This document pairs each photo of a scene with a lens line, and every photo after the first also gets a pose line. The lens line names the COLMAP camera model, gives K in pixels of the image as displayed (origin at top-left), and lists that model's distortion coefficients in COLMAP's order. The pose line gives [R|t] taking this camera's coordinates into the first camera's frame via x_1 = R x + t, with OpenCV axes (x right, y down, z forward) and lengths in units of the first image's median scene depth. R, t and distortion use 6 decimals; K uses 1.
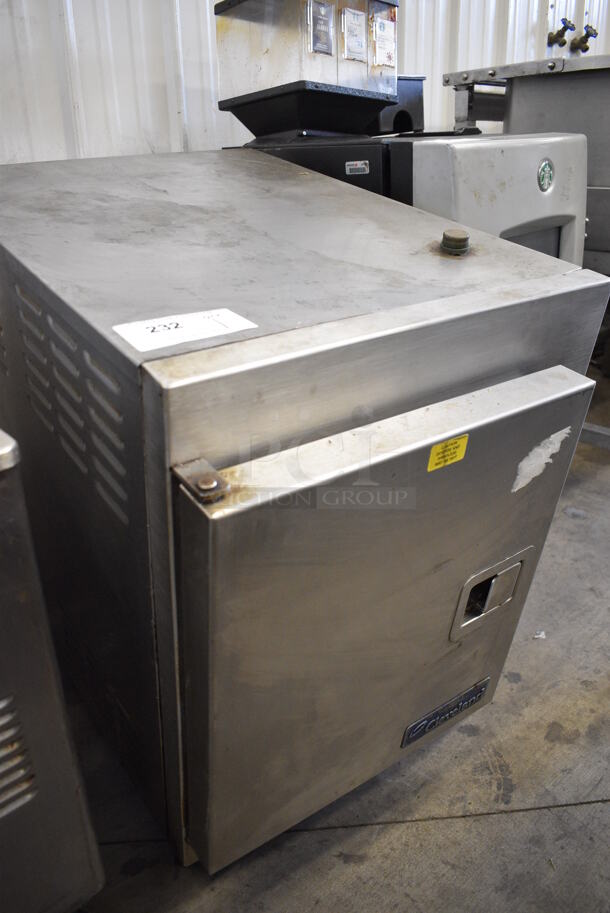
lens RADIAL K [[712.9, 0, 305.0], [0, 712.9, 456.5], [0, 0, 1]] dist [-0.104375, 0.011735]
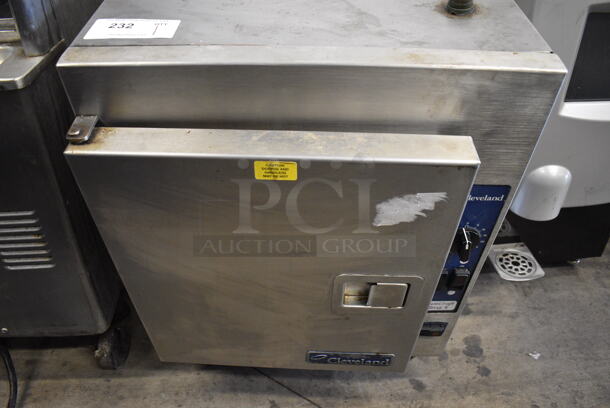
lens RADIAL K [[476.3, 0, 305.0], [0, 476.3, 204.0], [0, 0, 1]] dist [-0.104375, 0.011735]
pose [[0.791458, 0.385874, -0.474021, 0.426227], [-0.284038, 0.918897, 0.273772, -0.125708], [0.541217, -0.082040, 0.836871, 0.208623]]
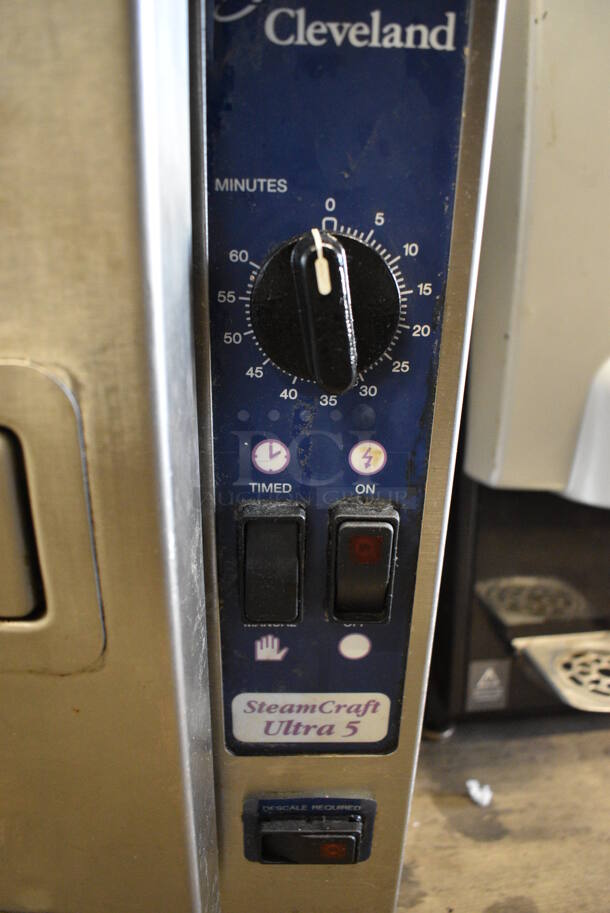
lens RADIAL K [[712.9, 0, 305.0], [0, 712.9, 456.5], [0, 0, 1]] dist [-0.104375, 0.011735]
pose [[0.809303, 0.187941, -0.556513, 0.438019], [-0.287103, 0.953113, -0.095639, 0.128600], [0.512446, 0.237177, 0.825316, 0.741931]]
